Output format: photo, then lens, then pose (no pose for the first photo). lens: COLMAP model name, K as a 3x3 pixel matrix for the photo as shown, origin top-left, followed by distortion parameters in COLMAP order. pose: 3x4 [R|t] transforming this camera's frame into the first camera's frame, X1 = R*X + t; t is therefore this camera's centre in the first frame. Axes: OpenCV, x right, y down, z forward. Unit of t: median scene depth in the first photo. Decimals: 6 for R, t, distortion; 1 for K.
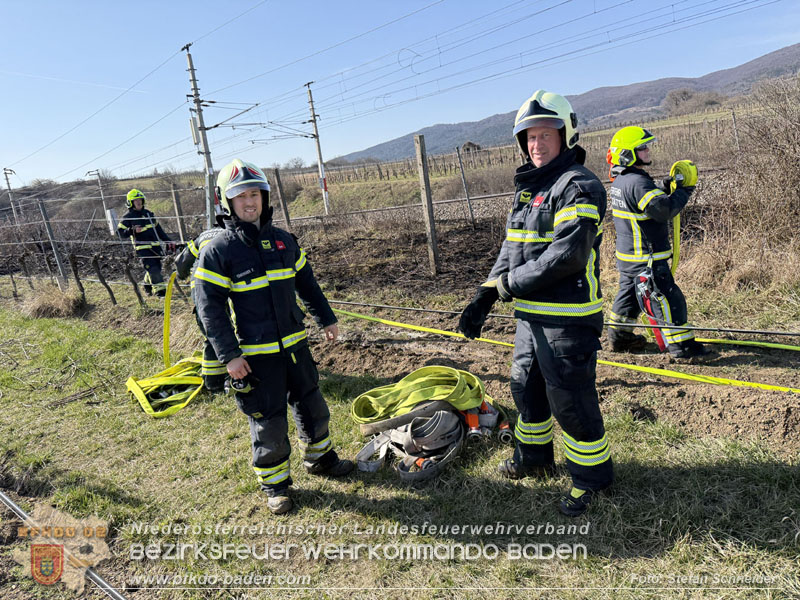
lens RADIAL K [[573.1, 0, 409.2], [0, 573.1, 302.3], [0, 0, 1]] dist [0.061710, -0.093390]
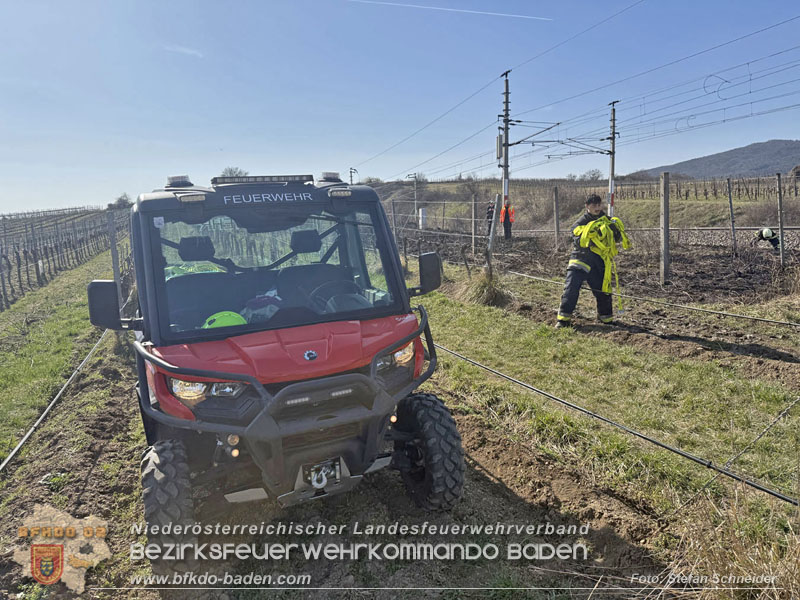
lens RADIAL K [[573.1, 0, 391.2], [0, 573.1, 302.0], [0, 0, 1]] dist [0.061710, -0.093390]
pose [[0.866268, 0.162633, -0.472366, 0.030494], [-0.170020, 0.985061, 0.027354, 0.011974], [0.469758, 0.056616, 0.880978, -0.081682]]
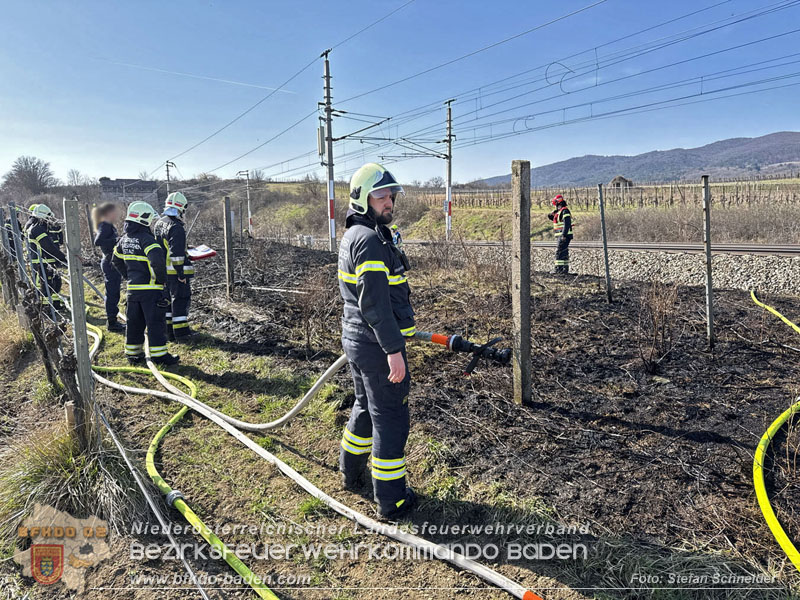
lens RADIAL K [[573.1, 0, 401.4], [0, 573.1, 312.0], [0, 0, 1]] dist [0.061710, -0.093390]
pose [[0.963986, 0.147047, -0.221601, 0.010271], [-0.151574, 0.988440, -0.003466, -0.027779], [0.218530, 0.036931, 0.975131, 0.092316]]
